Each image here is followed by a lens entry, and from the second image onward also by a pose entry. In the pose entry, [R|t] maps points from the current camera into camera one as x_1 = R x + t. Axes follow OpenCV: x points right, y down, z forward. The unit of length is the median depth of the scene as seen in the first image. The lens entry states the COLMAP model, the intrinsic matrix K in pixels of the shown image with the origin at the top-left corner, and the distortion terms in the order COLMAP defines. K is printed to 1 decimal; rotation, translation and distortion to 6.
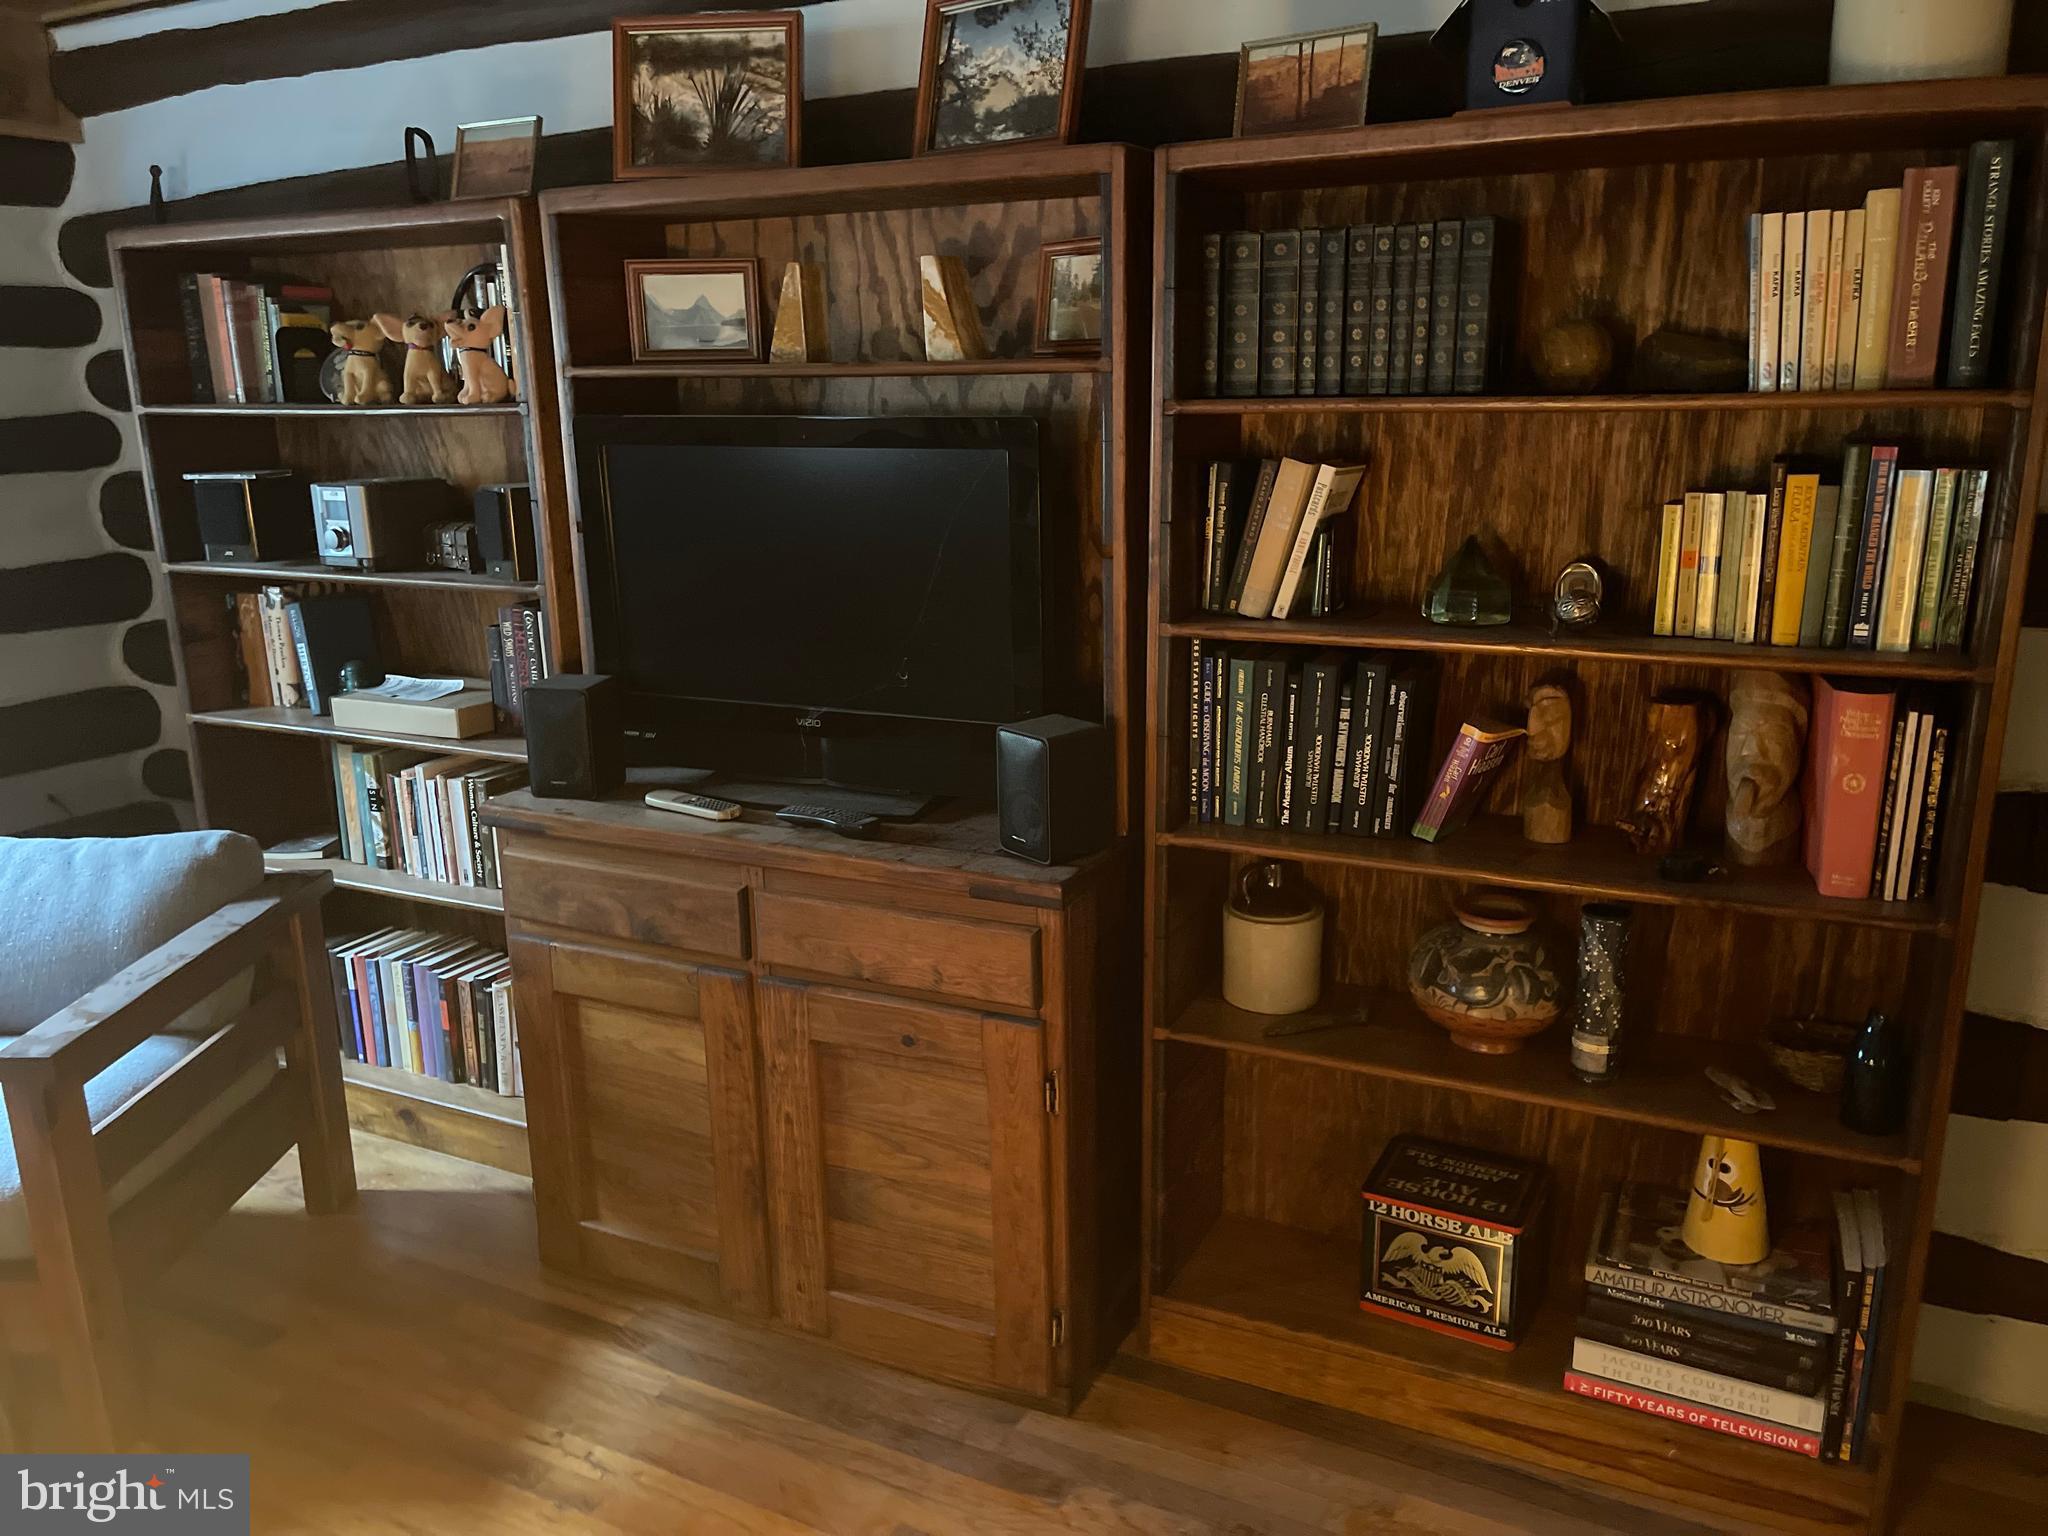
lens RADIAL K [[1557.8, 0, 1034.9], [0, 1557.8, 779.8], [0, 0, 1]] dist [0.044980, -0.051390]
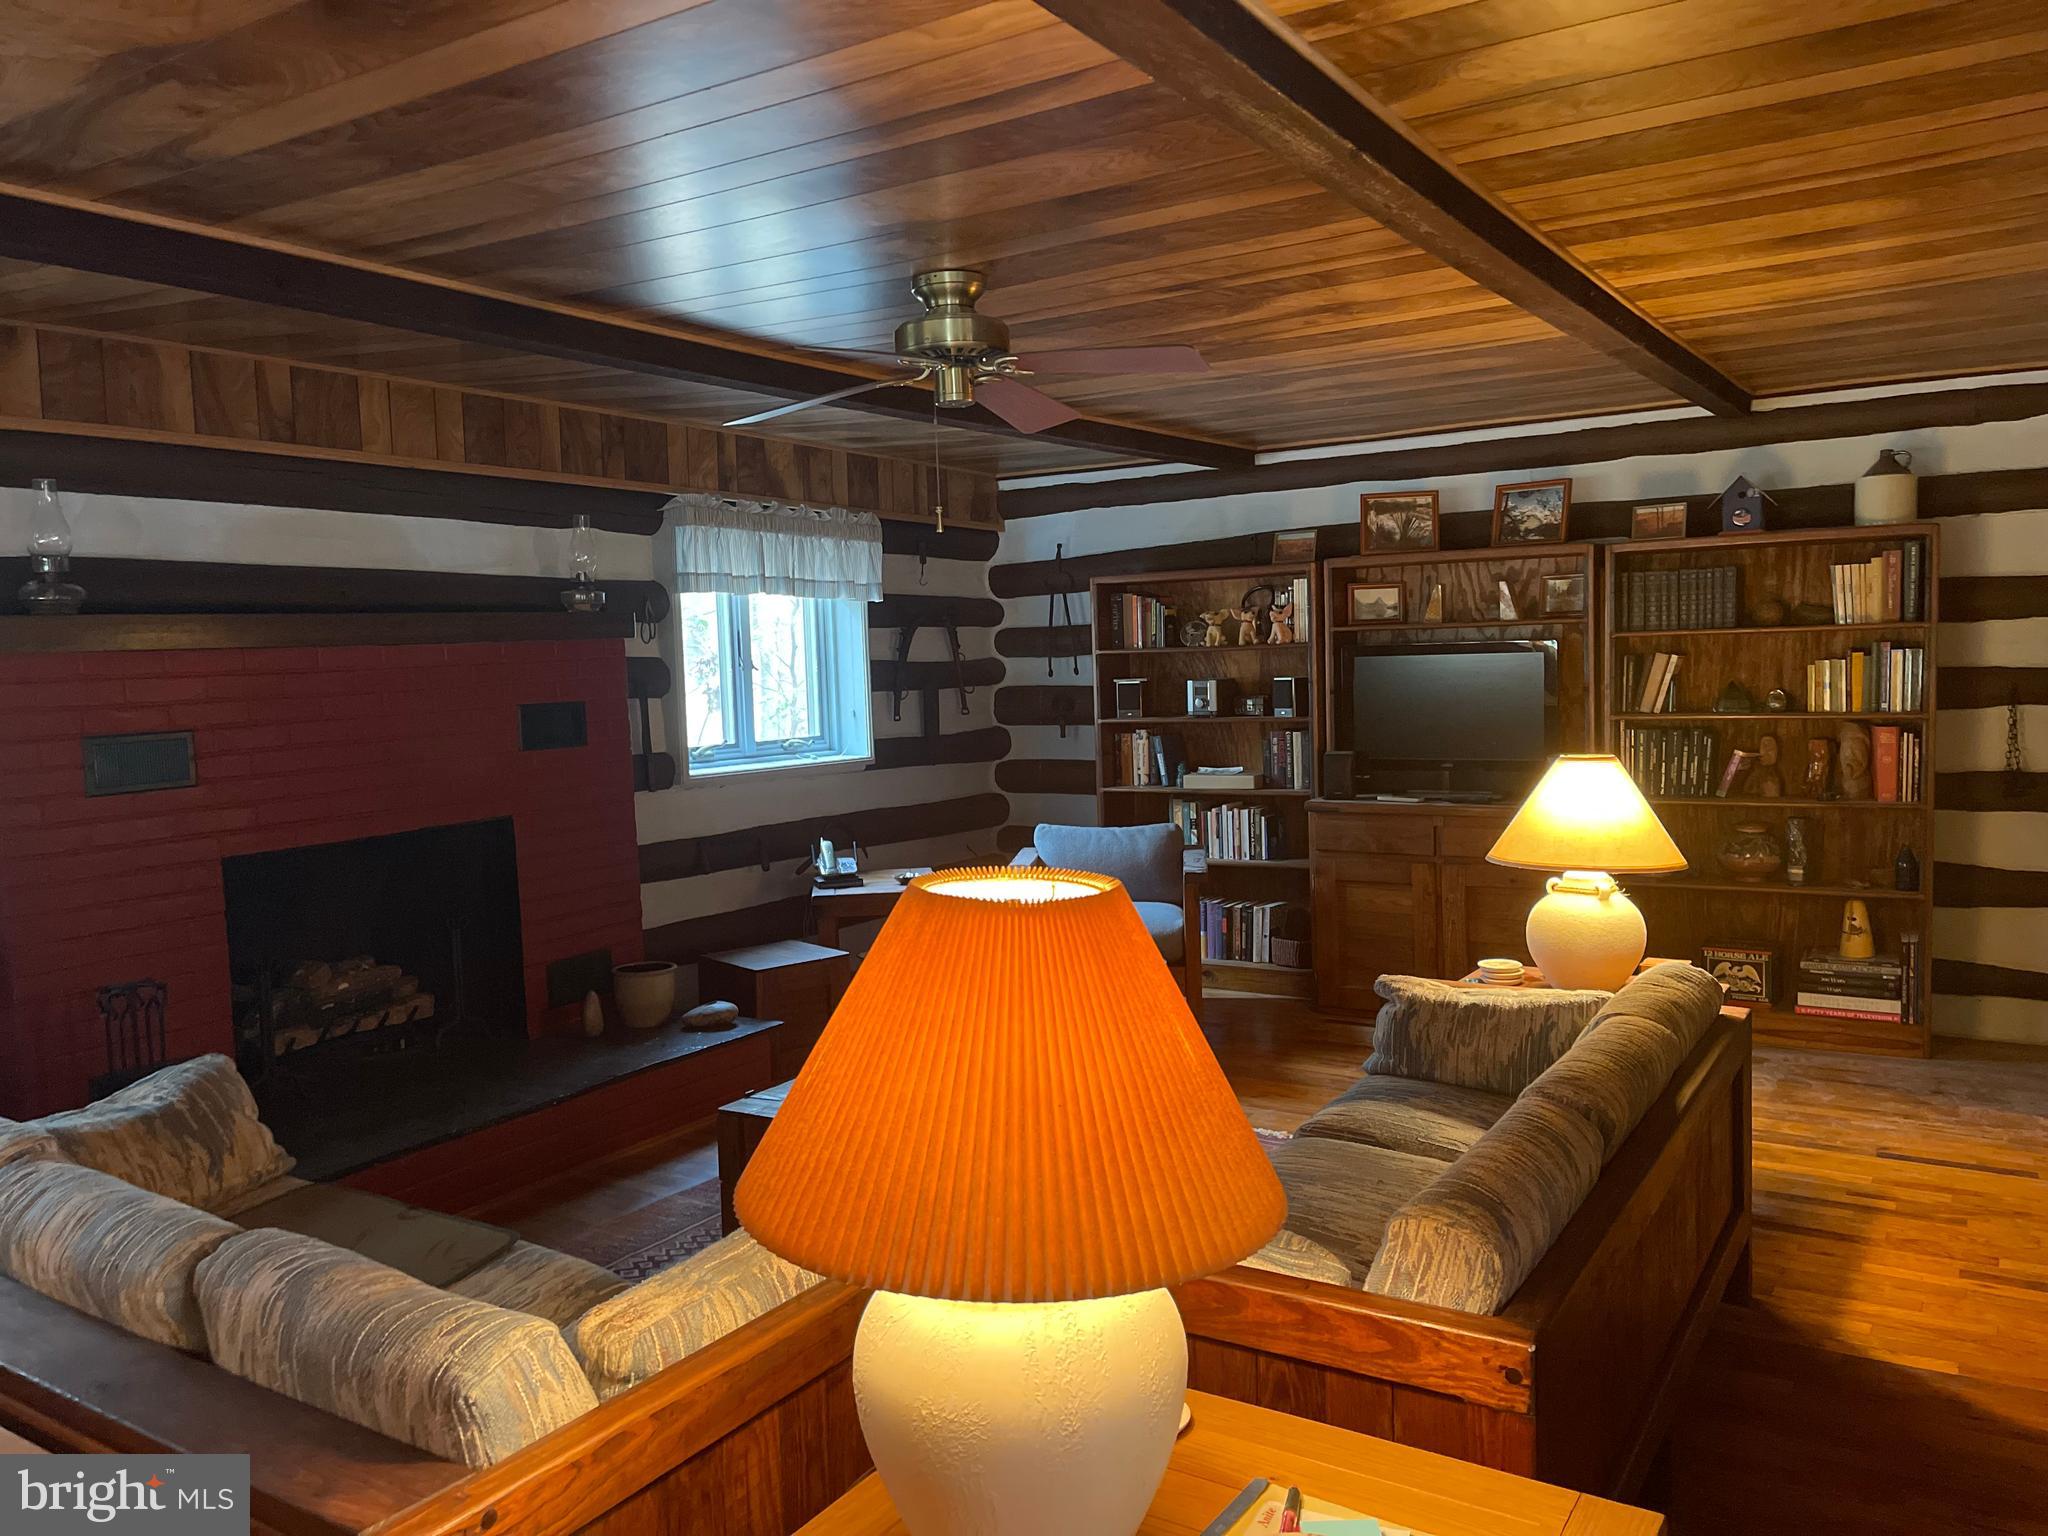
lens RADIAL K [[1557.8, 0, 1016.9], [0, 1557.8, 768.9], [0, 0, 1]] dist [0.044980, -0.051390]
pose [[0.995771, -0.010858, -0.091230, -0.673073], [-0.005115, 0.984899, -0.173054, 0.448909], [0.091731, 0.172789, 0.980678, -1.655710]]
